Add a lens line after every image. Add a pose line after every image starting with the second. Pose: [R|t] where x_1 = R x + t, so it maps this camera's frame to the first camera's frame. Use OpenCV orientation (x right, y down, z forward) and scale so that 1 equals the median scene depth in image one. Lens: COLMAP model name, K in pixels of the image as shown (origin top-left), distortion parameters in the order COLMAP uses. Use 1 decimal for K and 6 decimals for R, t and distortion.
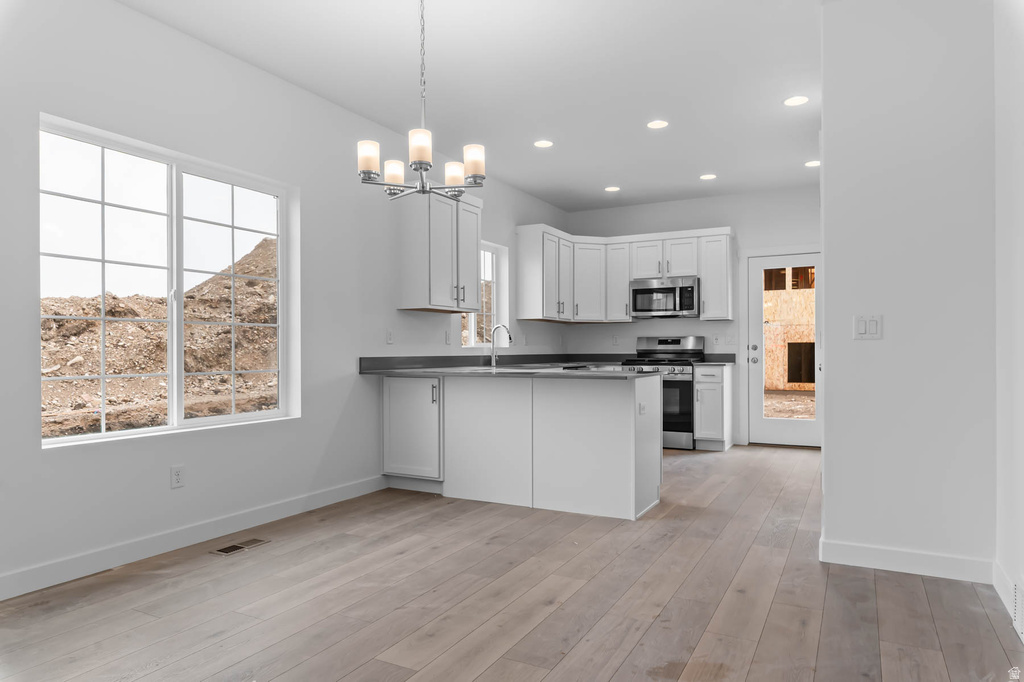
lens RADIAL K [[625.6, 0, 518.1], [0, 625.6, 350.6], [0, 0, 1]] dist [-0.001311, 0.004815]
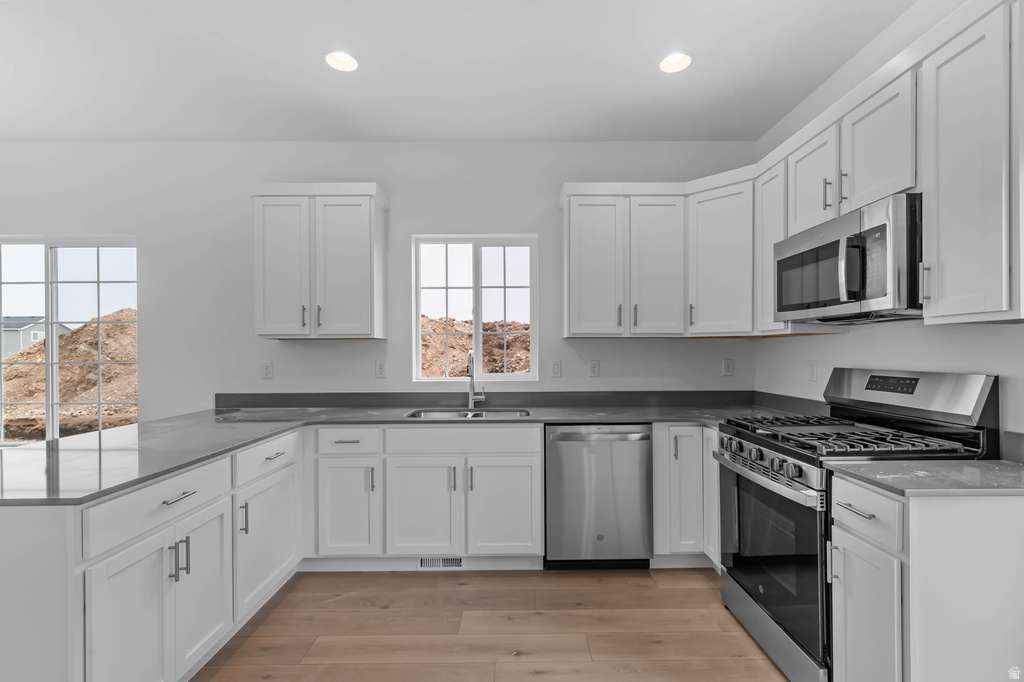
lens RADIAL K [[469.0, 0, 515.0], [0, 469.0, 343.3], [0, 0, 1]] dist [0.001521, 0.000230]
pose [[0.483201, -0.019789, -0.875286, 0.406494], [0.000002, 0.999745, -0.022602, -0.033672], [0.875510, 0.010919, 0.483078, 0.717354]]
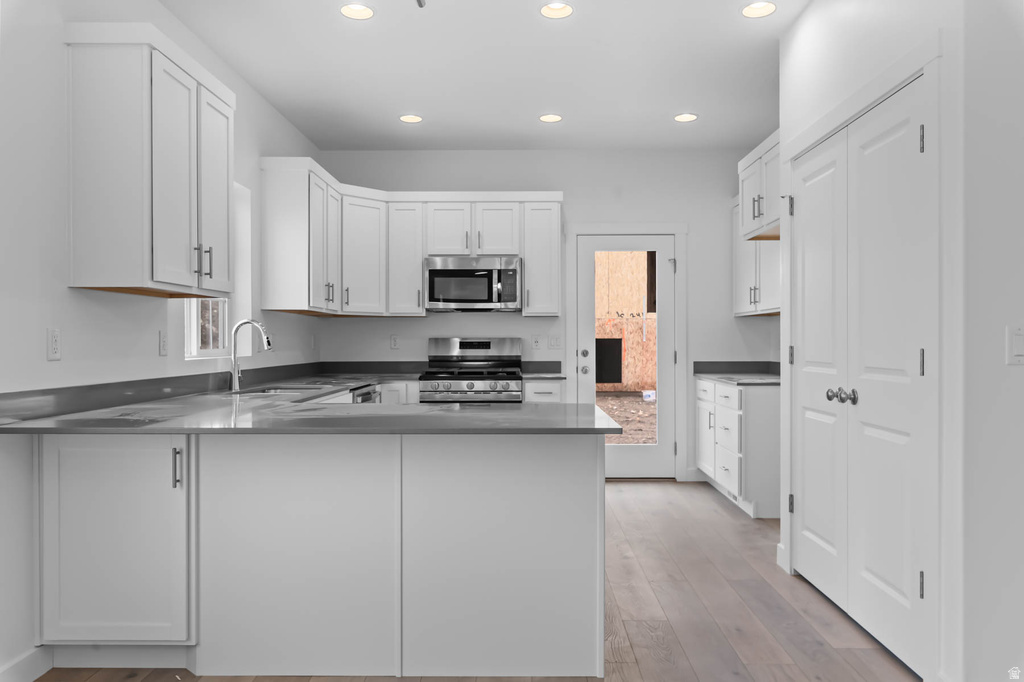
lens RADIAL K [[721.2, 0, 516.4], [0, 721.2, 341.1], [0, 0, 1]] dist [0.000505, 0.002066]
pose [[0.884964, 0.001081, 0.465659, -0.108882], [0.000187, 0.999996, -0.002679, -0.017430], [-0.465660, 0.002458, 0.884960, 0.262760]]
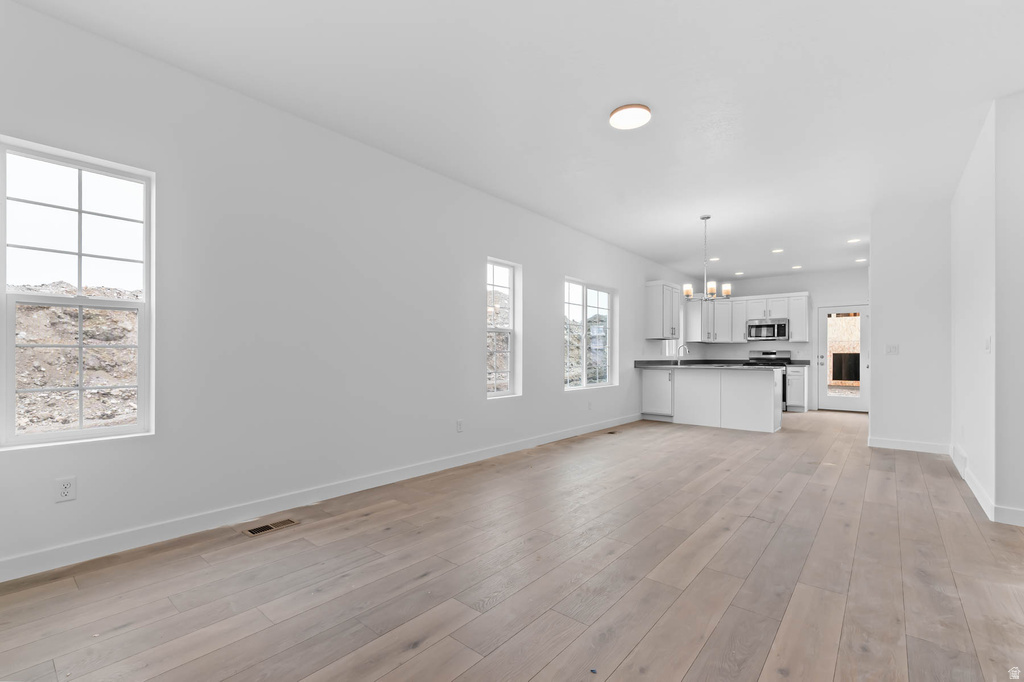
lens RADIAL K [[427.5, 0, 522.4], [0, 427.5, 358.2], [0, 0, 1]] dist [-0.001241, 0.000040]
pose [[0.978253, 0.005022, -0.207356, -0.224855], [-0.004660, 0.999987, 0.002232, 0.000691], [0.207365, -0.001217, 0.978263, -0.414386]]
